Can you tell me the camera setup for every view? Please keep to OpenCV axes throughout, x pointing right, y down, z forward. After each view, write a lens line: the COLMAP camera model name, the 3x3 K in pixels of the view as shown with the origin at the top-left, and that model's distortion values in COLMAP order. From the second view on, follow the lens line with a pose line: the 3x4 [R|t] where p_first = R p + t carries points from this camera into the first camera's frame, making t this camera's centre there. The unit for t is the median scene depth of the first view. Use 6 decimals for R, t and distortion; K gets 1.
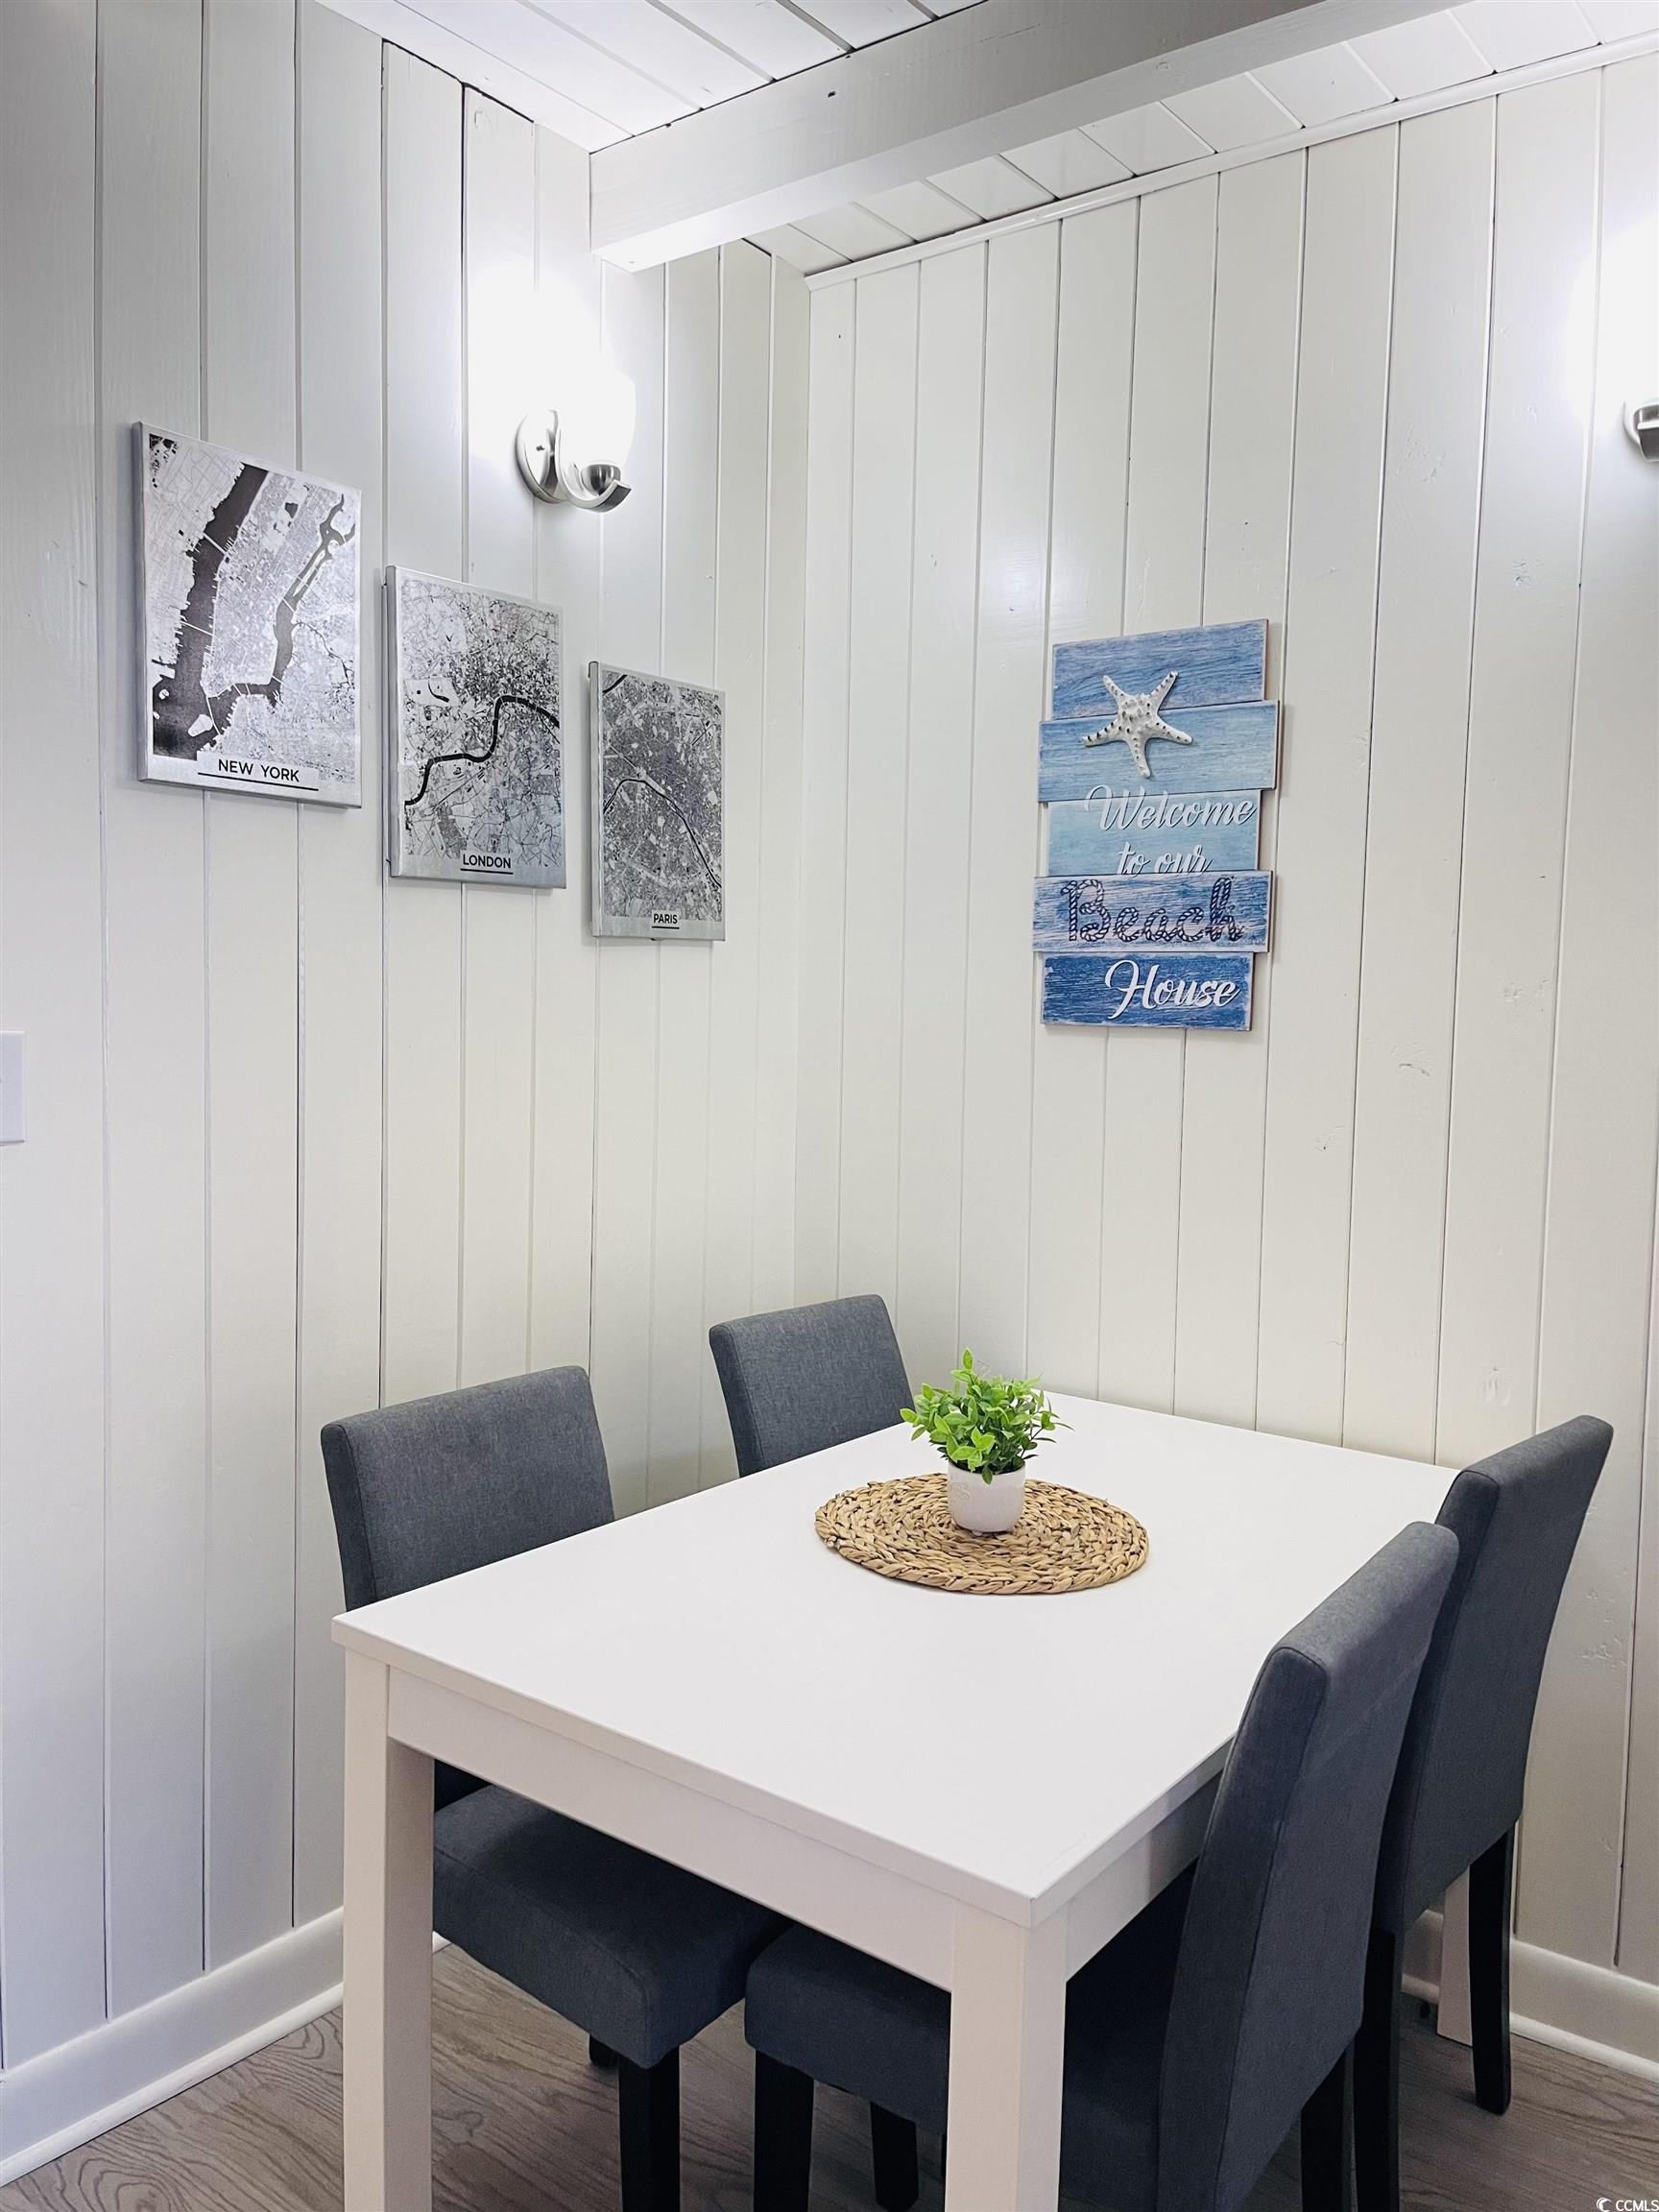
lens RADIAL K [[1711.9, 0, 828.2], [0, 1711.9, 1113.8], [0, 0, 1]] dist [0.011353, 0.000499]
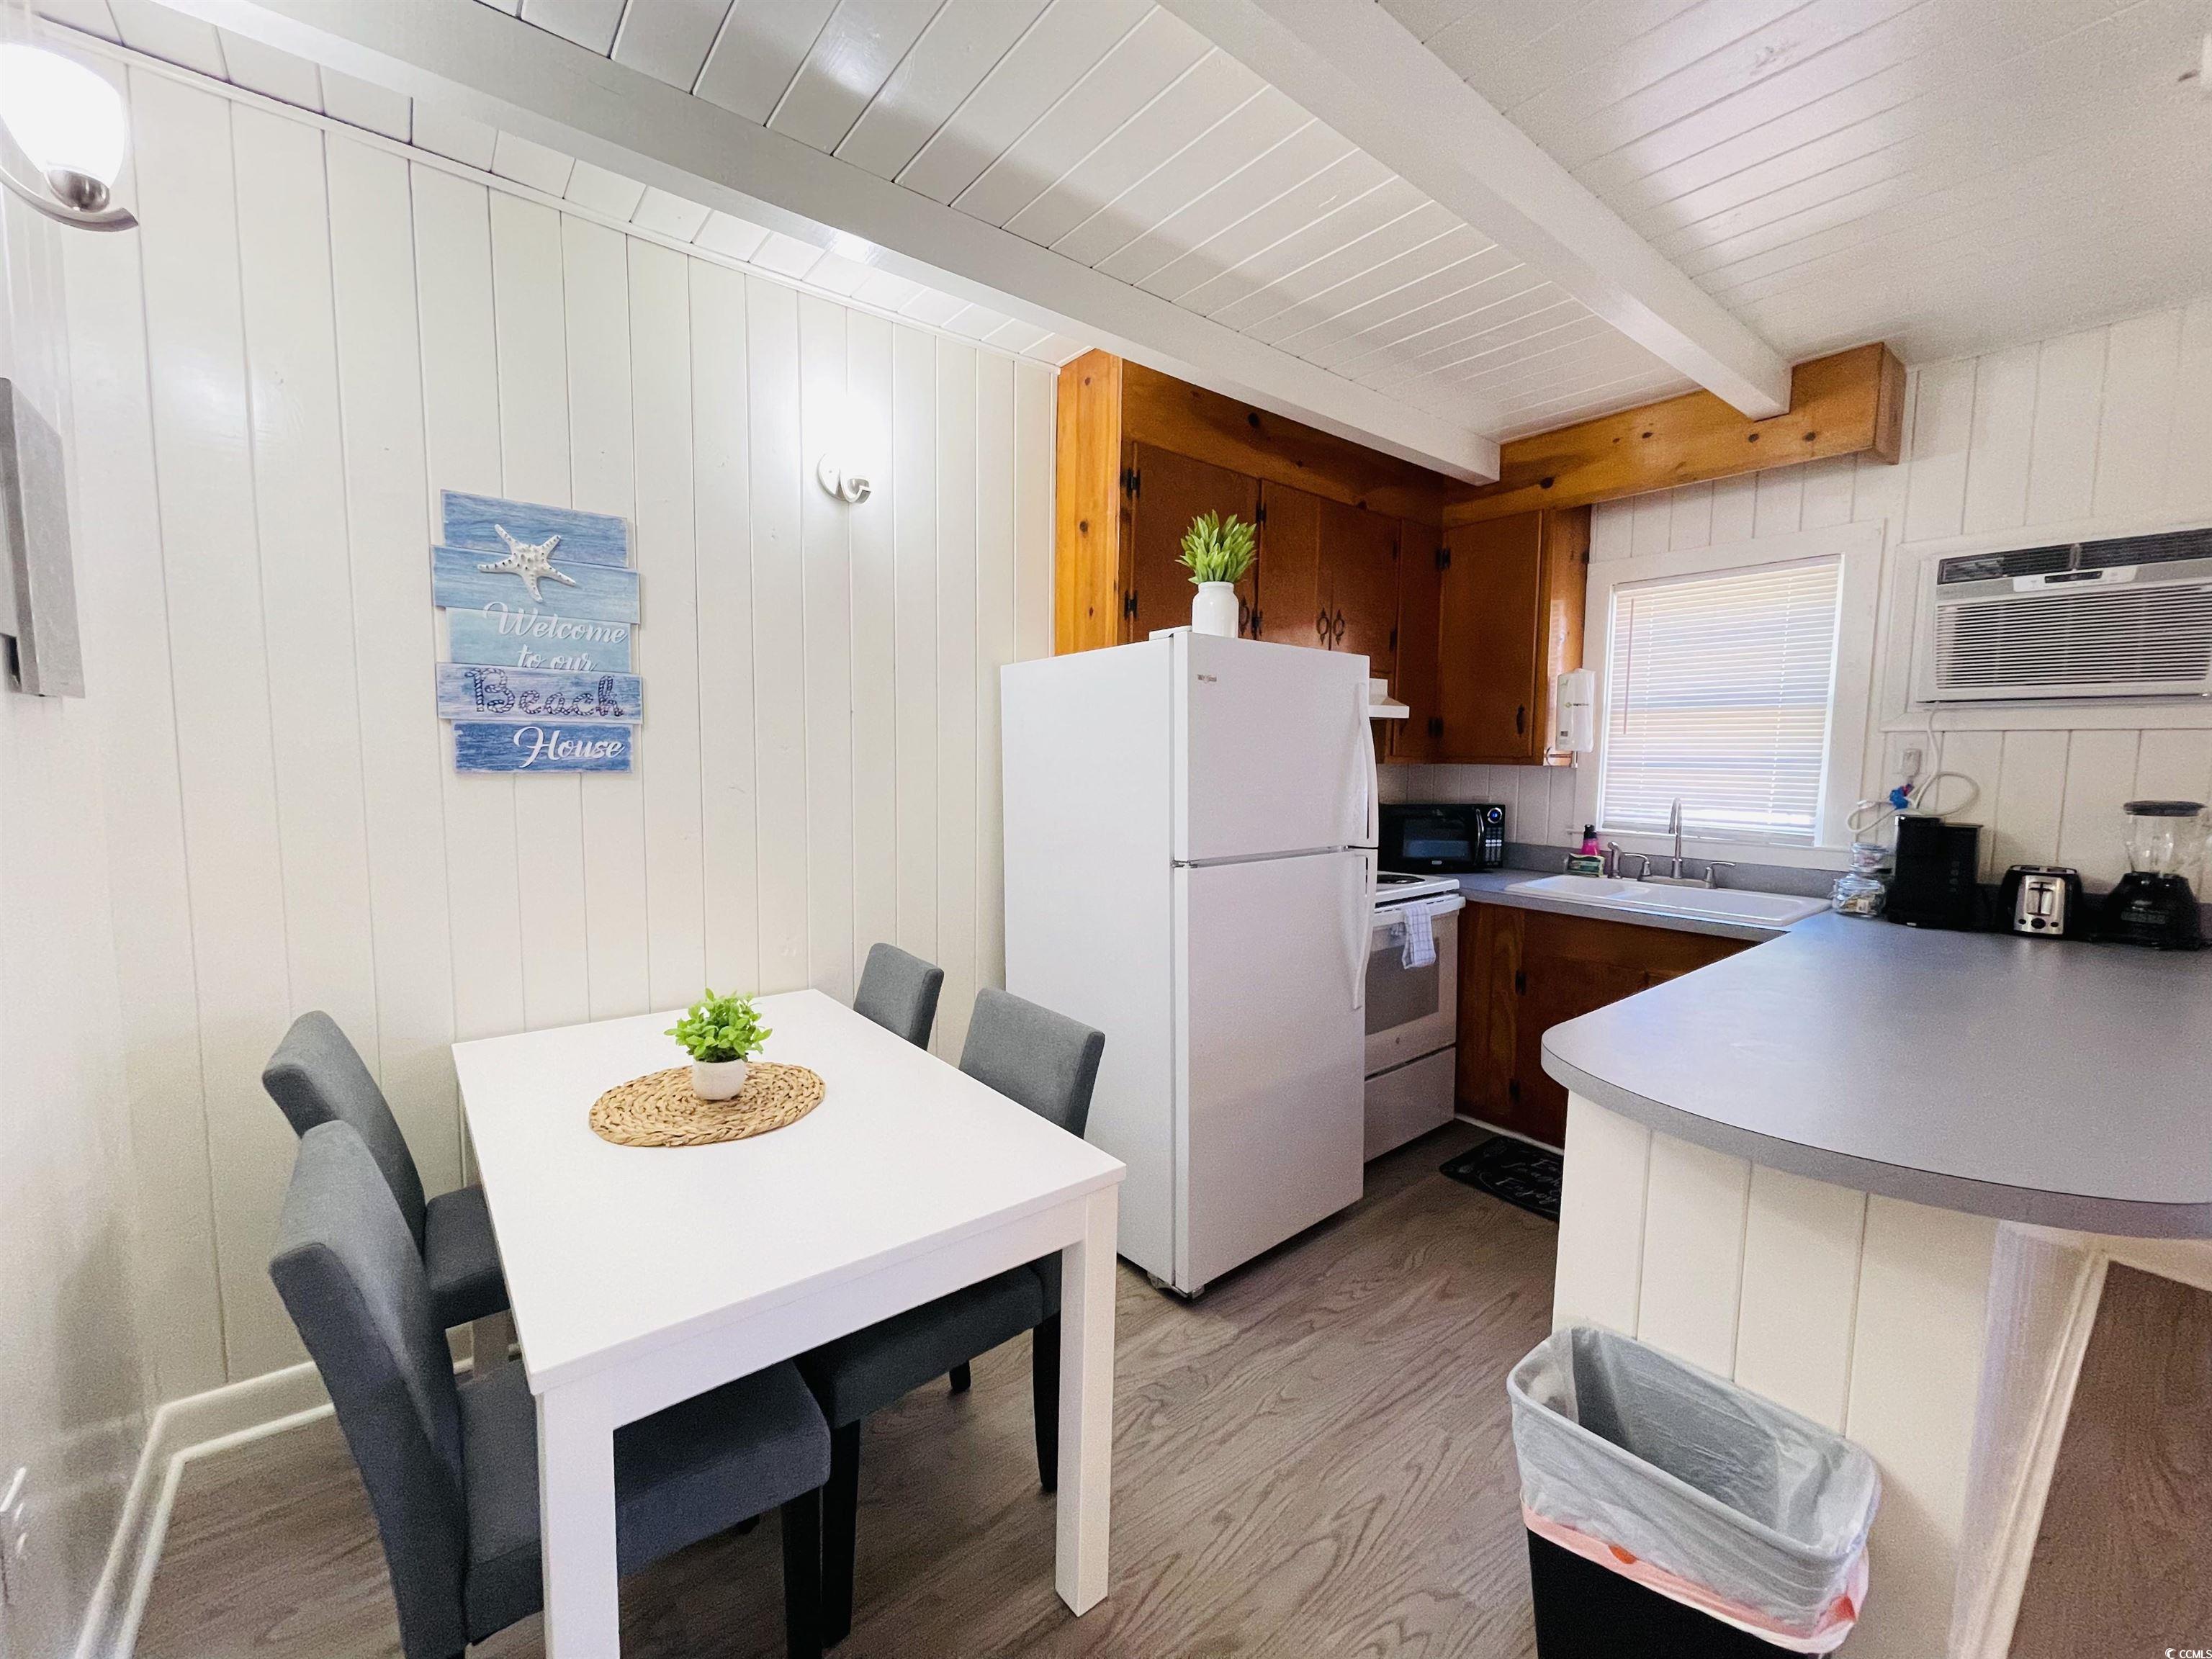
lens RADIAL K [[894.8, 0, 1102.6], [0, 894.8, 822.5], [0, 0, 1]] dist [-0.002378, -0.000083]
pose [[0.245452, -0.089813, 0.965239, -0.451974], [0.063705, 0.995041, 0.076386, -0.036161], [-0.967313, 0.042741, 0.249956, 0.346600]]
